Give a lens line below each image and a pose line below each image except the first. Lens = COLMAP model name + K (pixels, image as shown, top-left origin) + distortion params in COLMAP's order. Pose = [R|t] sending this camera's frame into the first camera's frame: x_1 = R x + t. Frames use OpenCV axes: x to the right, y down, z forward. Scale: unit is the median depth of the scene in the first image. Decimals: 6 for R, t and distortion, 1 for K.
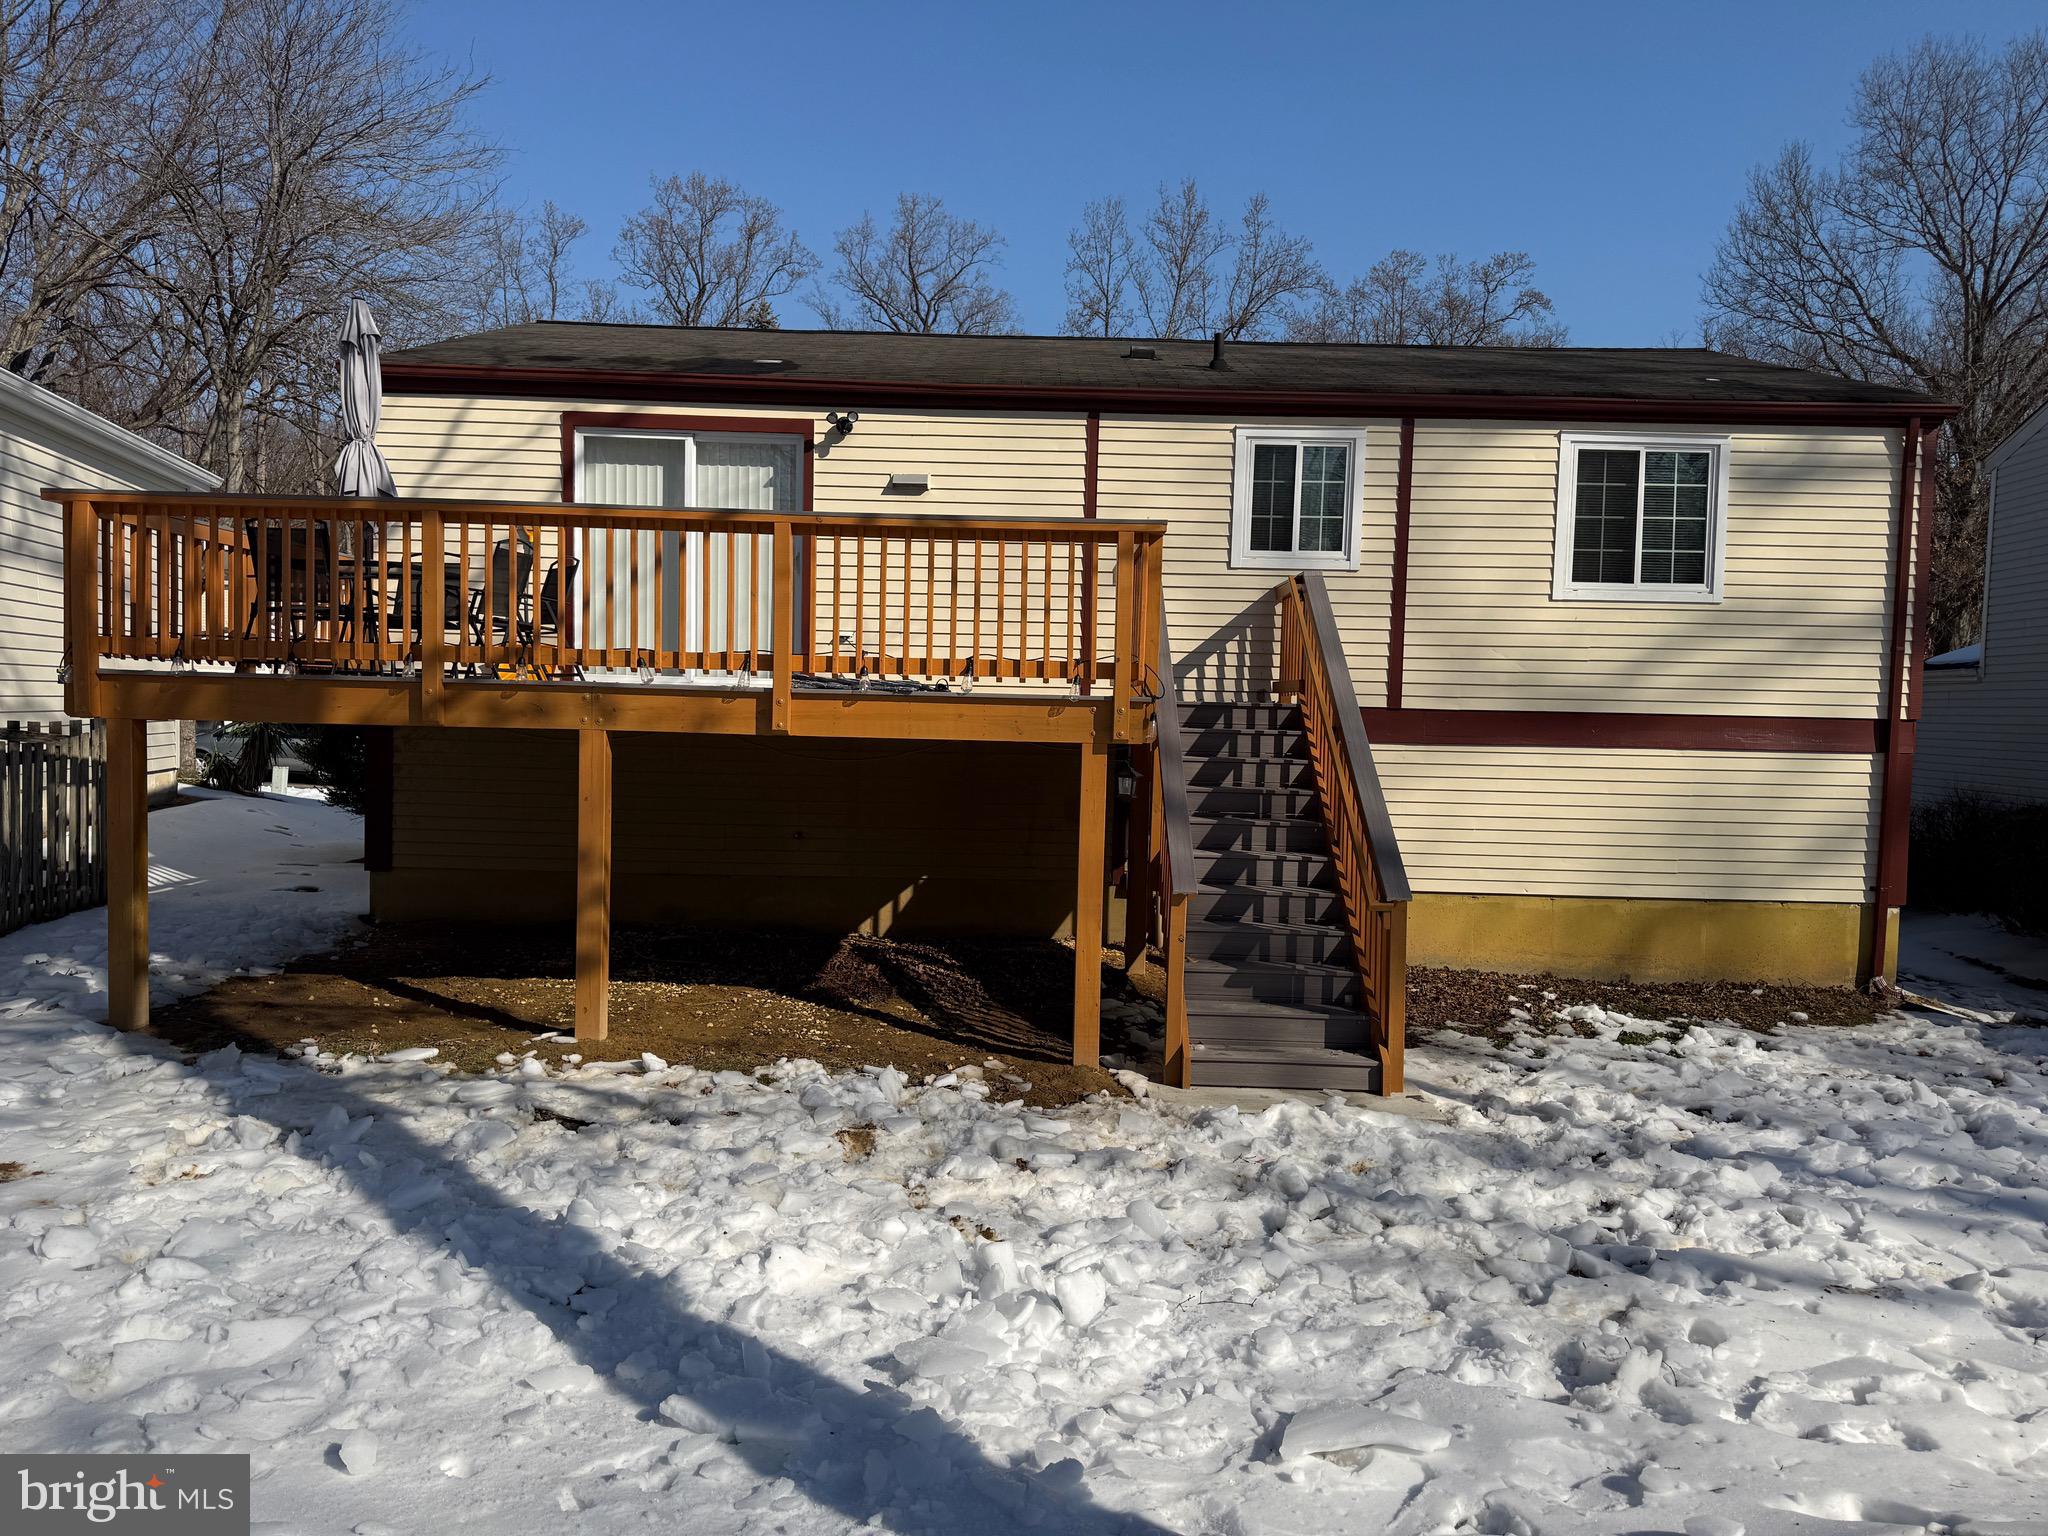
lens RADIAL K [[1426.2, 0, 1030.2], [0, 1426.2, 772.6], [0, 0, 1]] dist [0.152115, -0.280864]
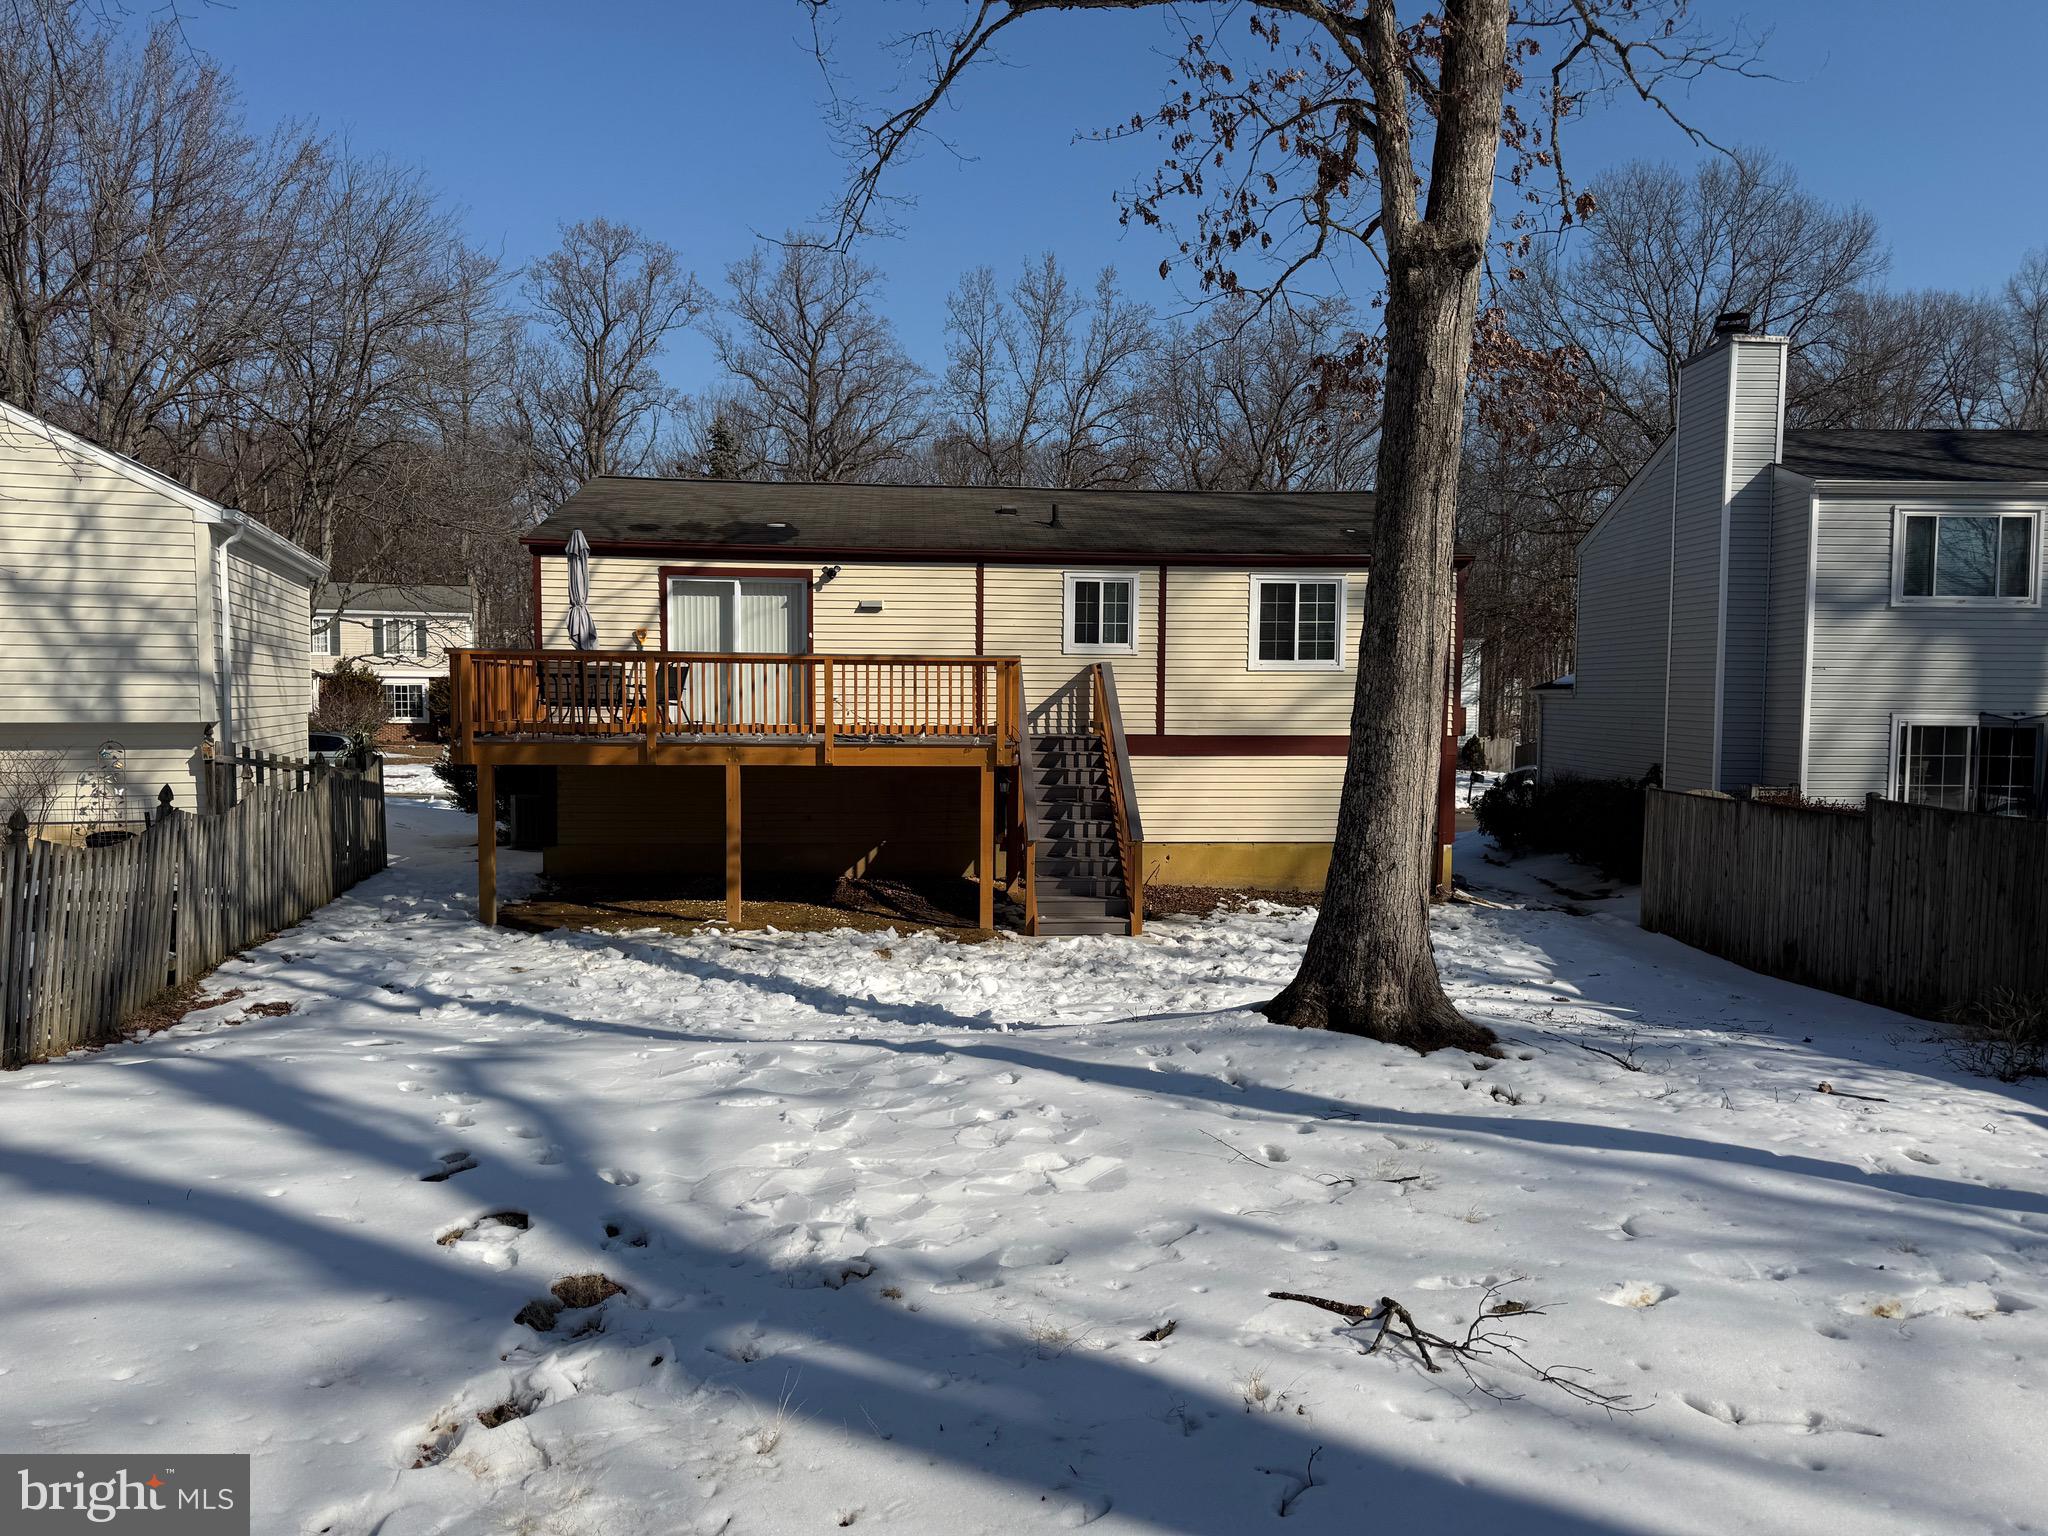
lens RADIAL K [[1426.2, 0, 1030.2], [0, 1426.2, 772.6], [0, 0, 1]] dist [0.152115, -0.280864]
pose [[0.996445, -0.022196, 0.081271, -0.039961], [0.021345, 0.999708, 0.011321, -0.023066], [-0.081499, -0.009546, 0.996628, -0.691164]]
